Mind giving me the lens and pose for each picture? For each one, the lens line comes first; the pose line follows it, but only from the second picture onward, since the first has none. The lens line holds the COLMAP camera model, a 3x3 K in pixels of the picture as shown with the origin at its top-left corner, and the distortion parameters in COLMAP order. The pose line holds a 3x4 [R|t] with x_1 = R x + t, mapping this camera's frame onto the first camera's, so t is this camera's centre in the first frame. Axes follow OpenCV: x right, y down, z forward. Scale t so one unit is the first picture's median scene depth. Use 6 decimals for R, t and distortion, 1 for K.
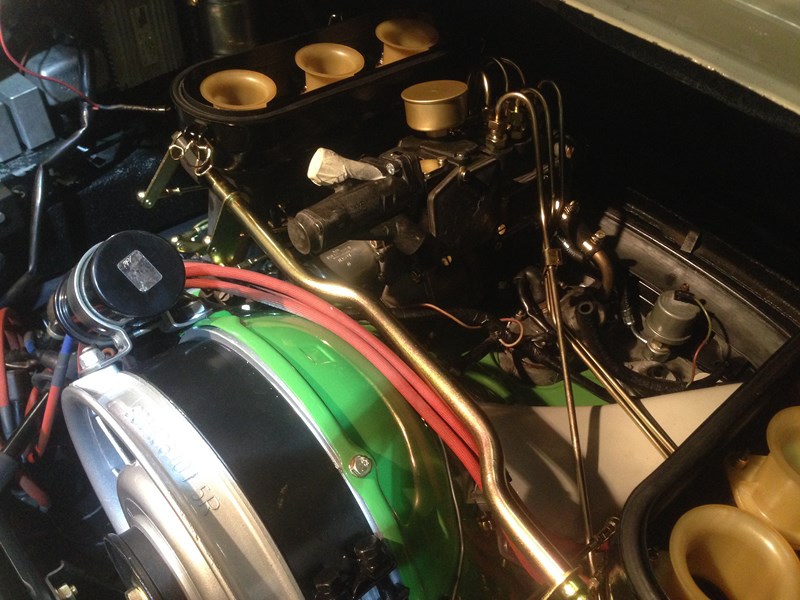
lens RADIAL K [[733.0, 0, 405.4], [0, 733.0, 300.0], [0, 0, 1]] dist [0.068408, 0.000000]
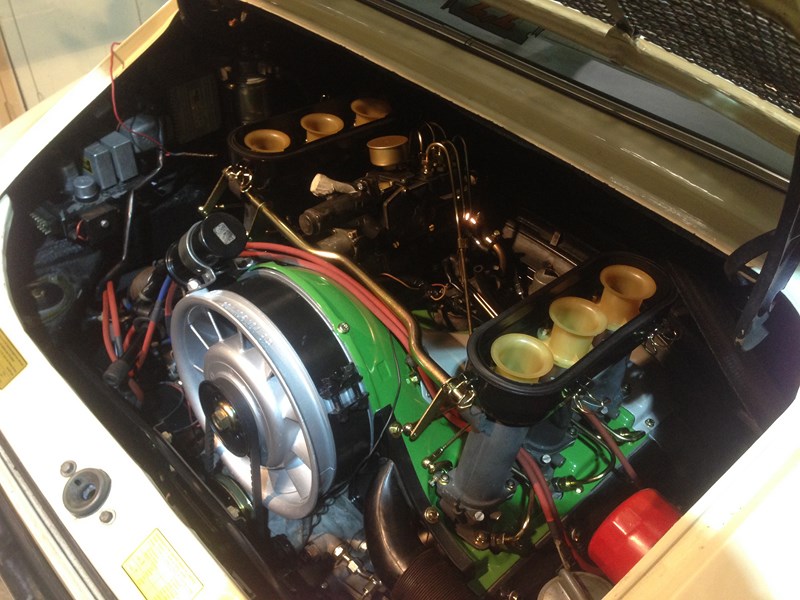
lens RADIAL K [[733.0, 0, 417.7], [0, 733.0, 307.9], [0, 0, 1]] dist [0.068408, 0.000000]
pose [[0.999003, -0.010619, 0.043351, 0.030960], [0.013699, 0.997355, -0.071376, 0.192662], [-0.042478, 0.071899, 0.996507, -0.575648]]
